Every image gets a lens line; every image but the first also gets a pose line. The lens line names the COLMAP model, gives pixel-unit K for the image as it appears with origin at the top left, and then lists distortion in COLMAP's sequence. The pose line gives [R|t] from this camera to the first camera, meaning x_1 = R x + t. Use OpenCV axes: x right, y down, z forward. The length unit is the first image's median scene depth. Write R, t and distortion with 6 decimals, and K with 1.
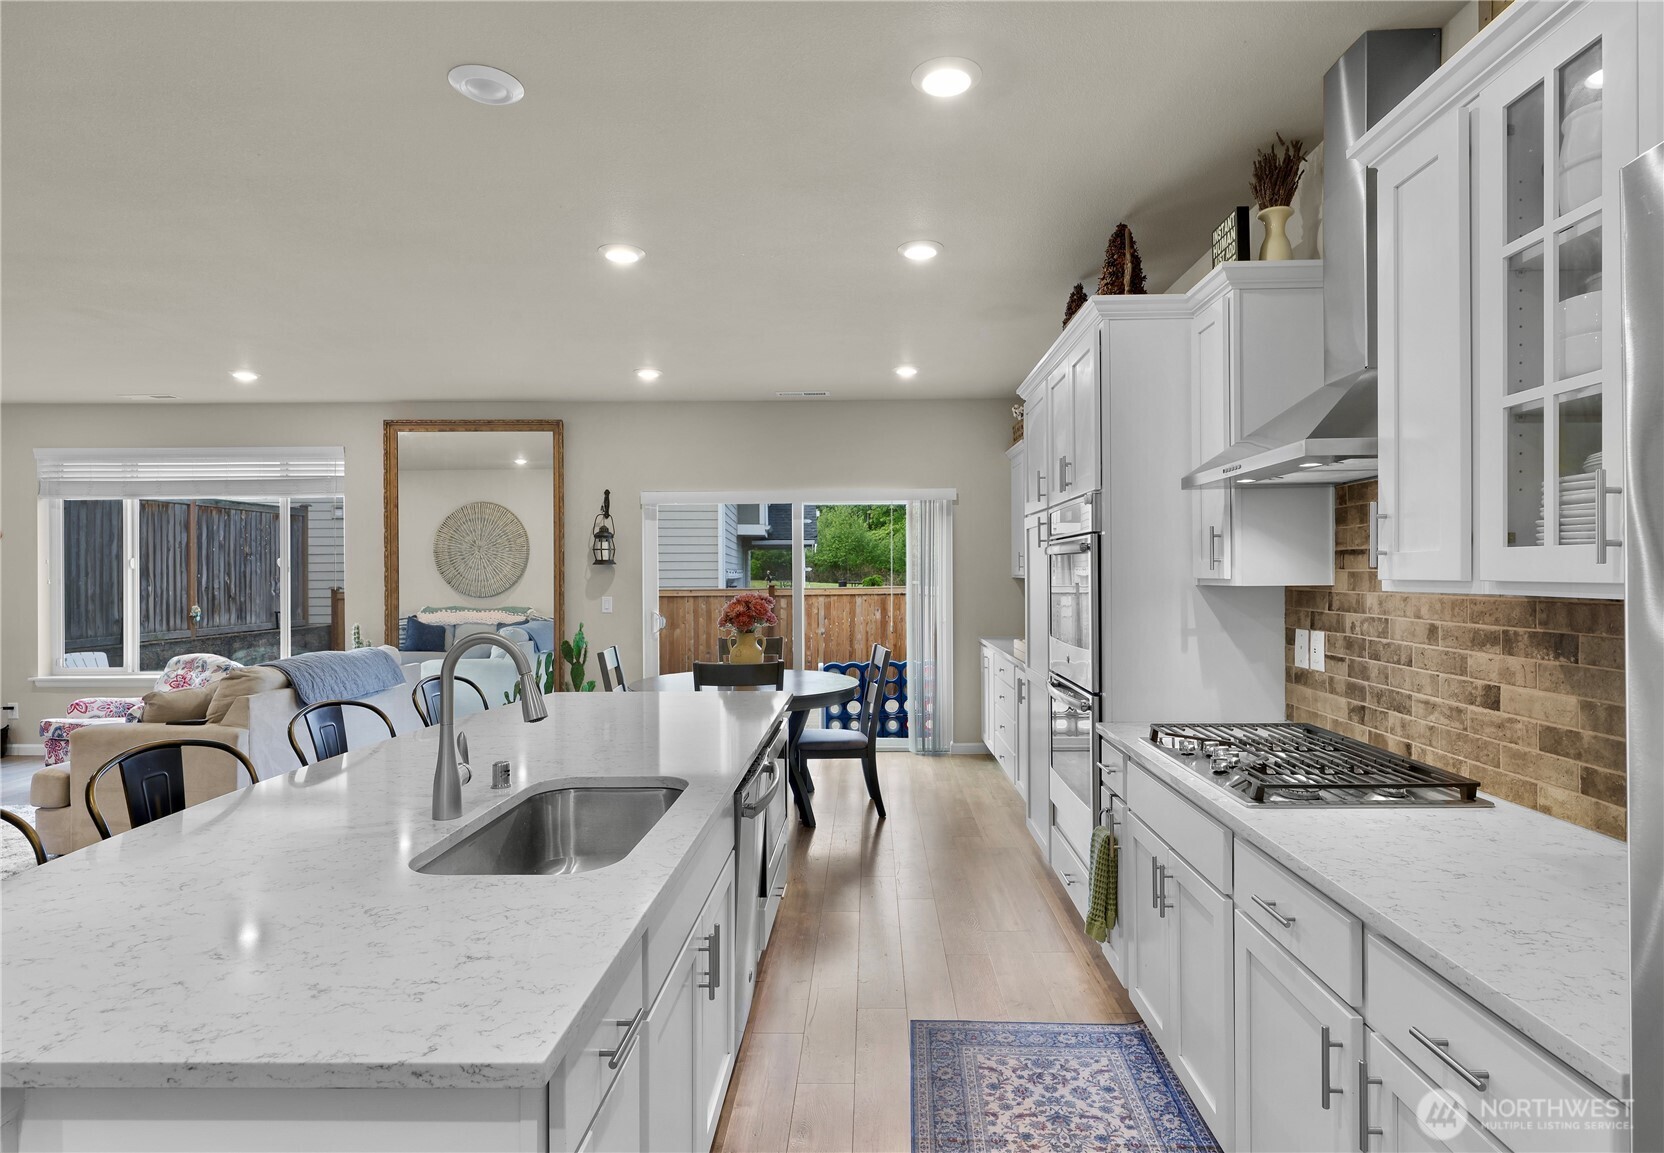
lens RADIAL K [[869.2, 0, 860.1], [0, 869.2, 574.1], [0, 0, 1]] dist [0.002960, 0.000909]
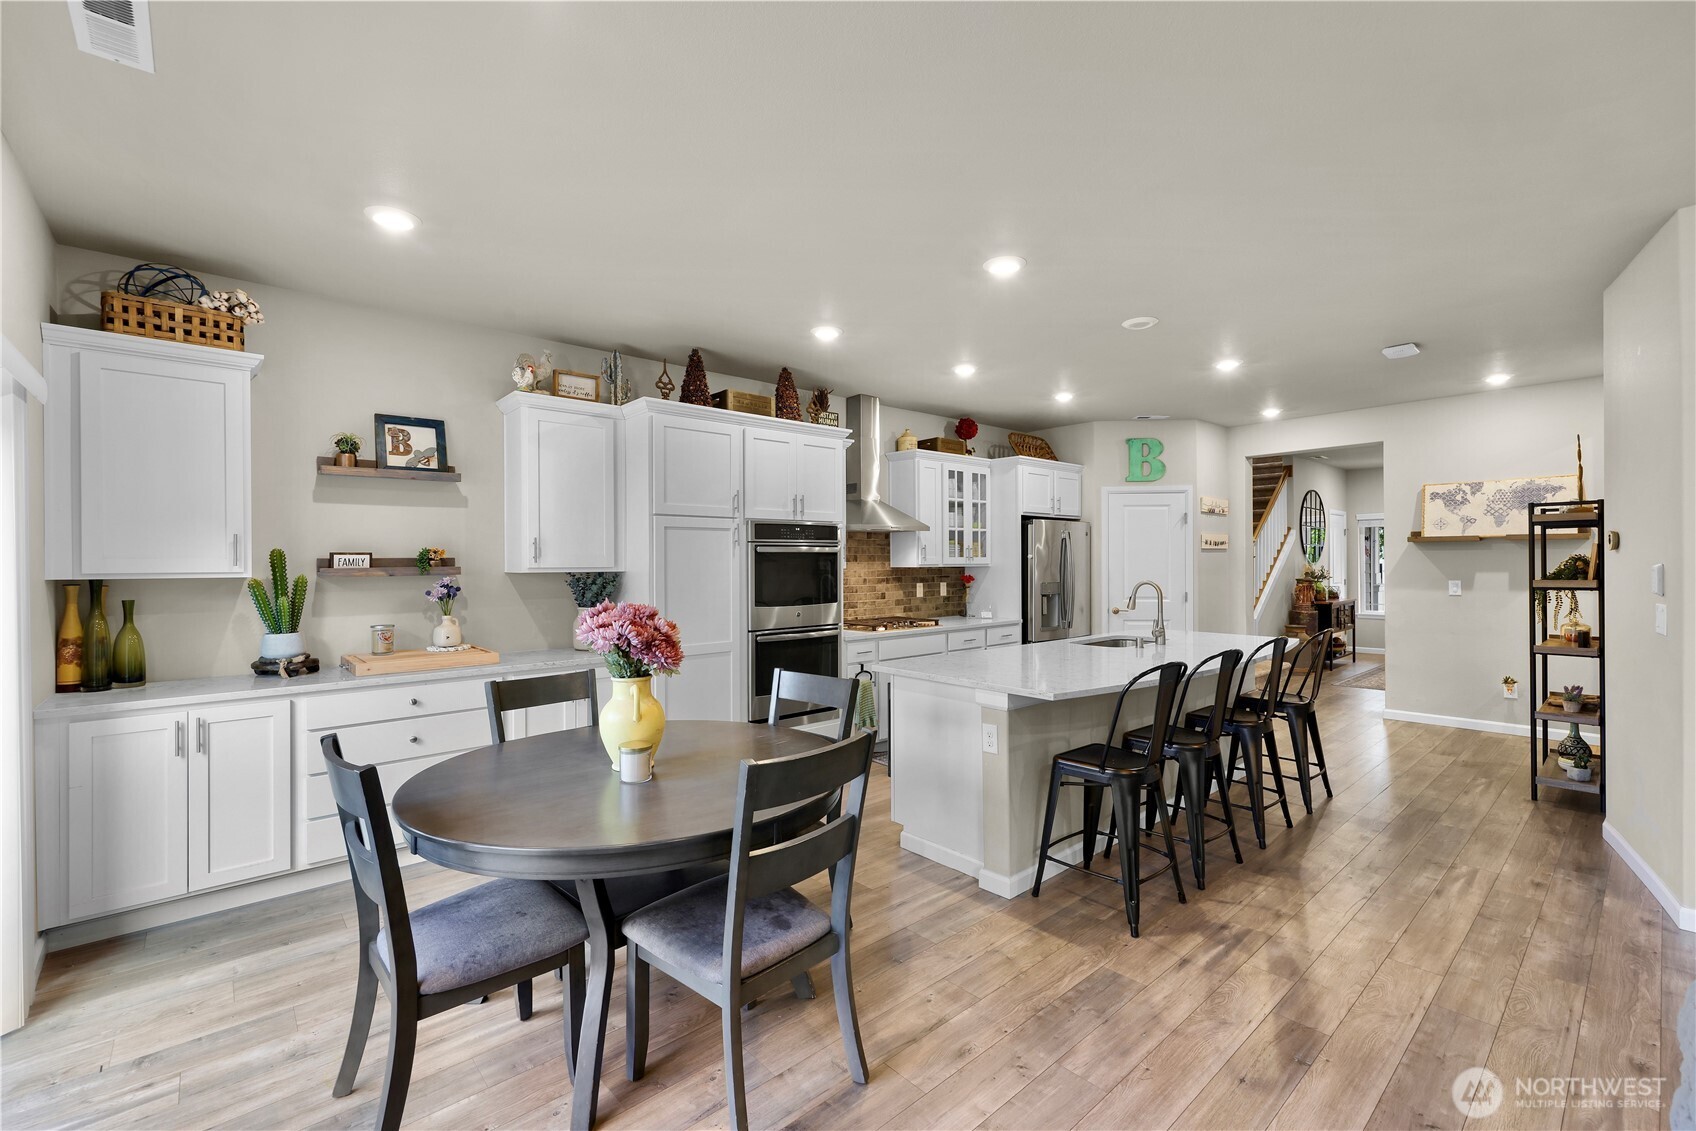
lens RADIAL K [[727.4, 0, 848.9], [0, 727.4, 560.5], [0, 0, 1]] dist [0.000700, 0.000341]
pose [[-0.677187, 0.007572, 0.735772, -0.438082], [0.009614, 0.999953, -0.001442, -0.002764], [-0.735748, 0.006097, -0.677228, 0.953977]]
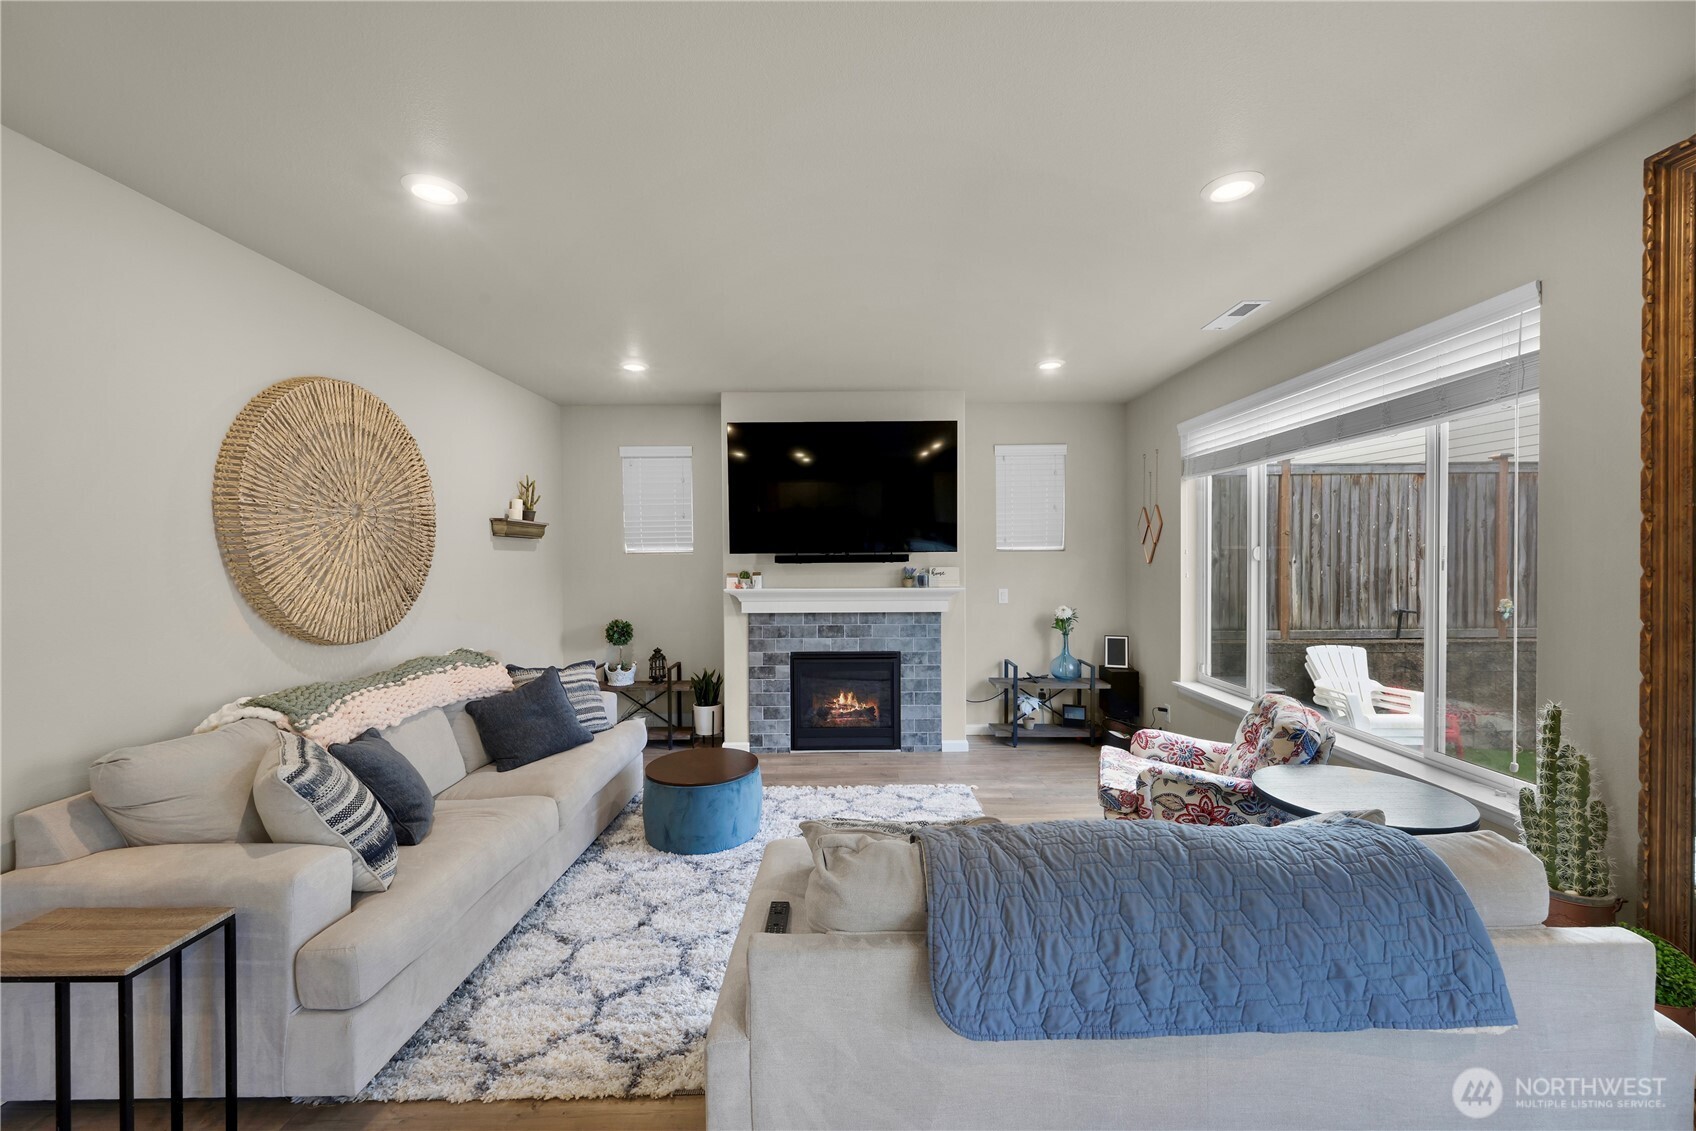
lens RADIAL K [[673.6, 0, 845.0], [0, 673.6, 560.5], [0, 0, 1]] dist [0.005493, 0.000396]
pose [[0.021902, 0.009830, -0.999712, -0.272188], [0.005963, 0.999933, 0.009963, -0.015243], [0.999742, -0.006179, 0.021842, 0.665025]]
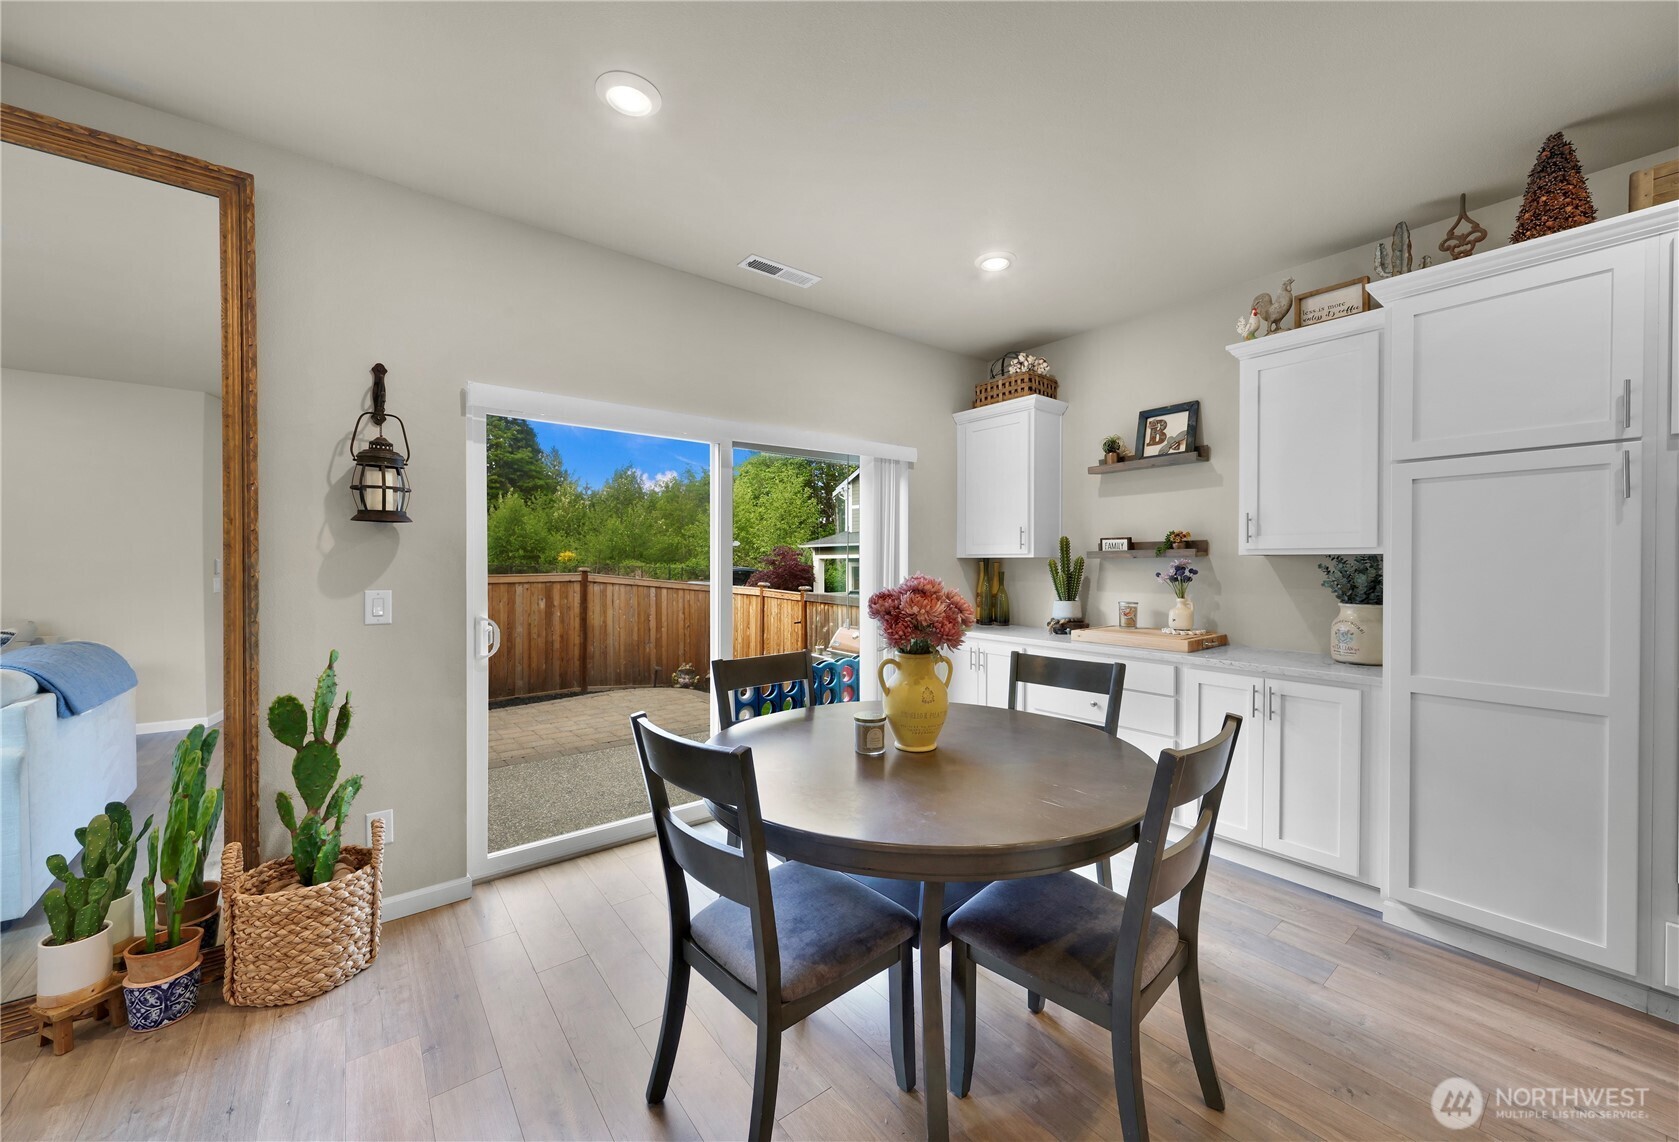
lens RADIAL K [[639.5, 0, 850.9], [0, 639.5, 568.5], [0, 0, 1]] dist [0.005126, -0.000245]
pose [[0.774696, -0.000382, 0.632333, -0.316691], [-0.002403, 0.999991, 0.003549, 0.012524], [-0.632329, -0.004269, 0.774688, 0.573062]]
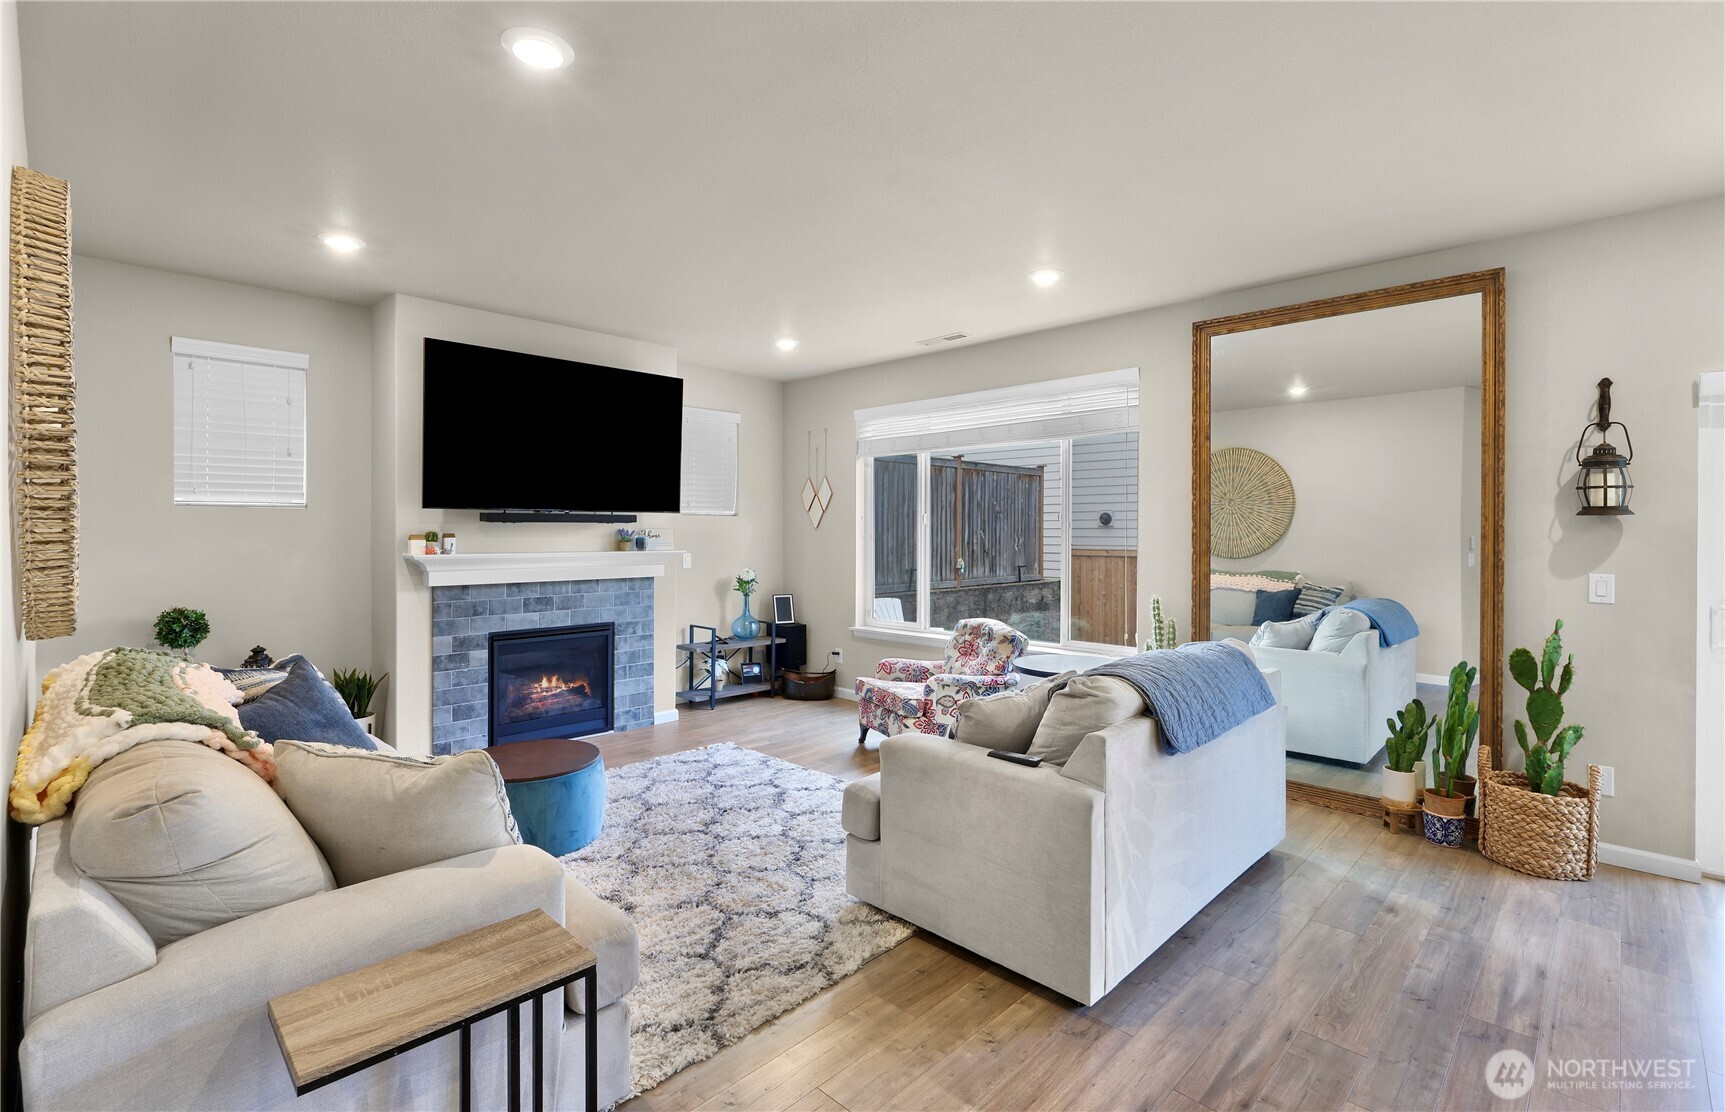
lens RADIAL K [[783.2, 0, 862.8], [0, 783.2, 536.4], [0, 0, 1]] dist [0.000294, -0.000069]
pose [[0.729515, 0.008702, -0.683909, -0.297249], [-0.004906, 0.999960, 0.007490, 0.000998], [0.683947, -0.002109, 0.729529, 0.323719]]
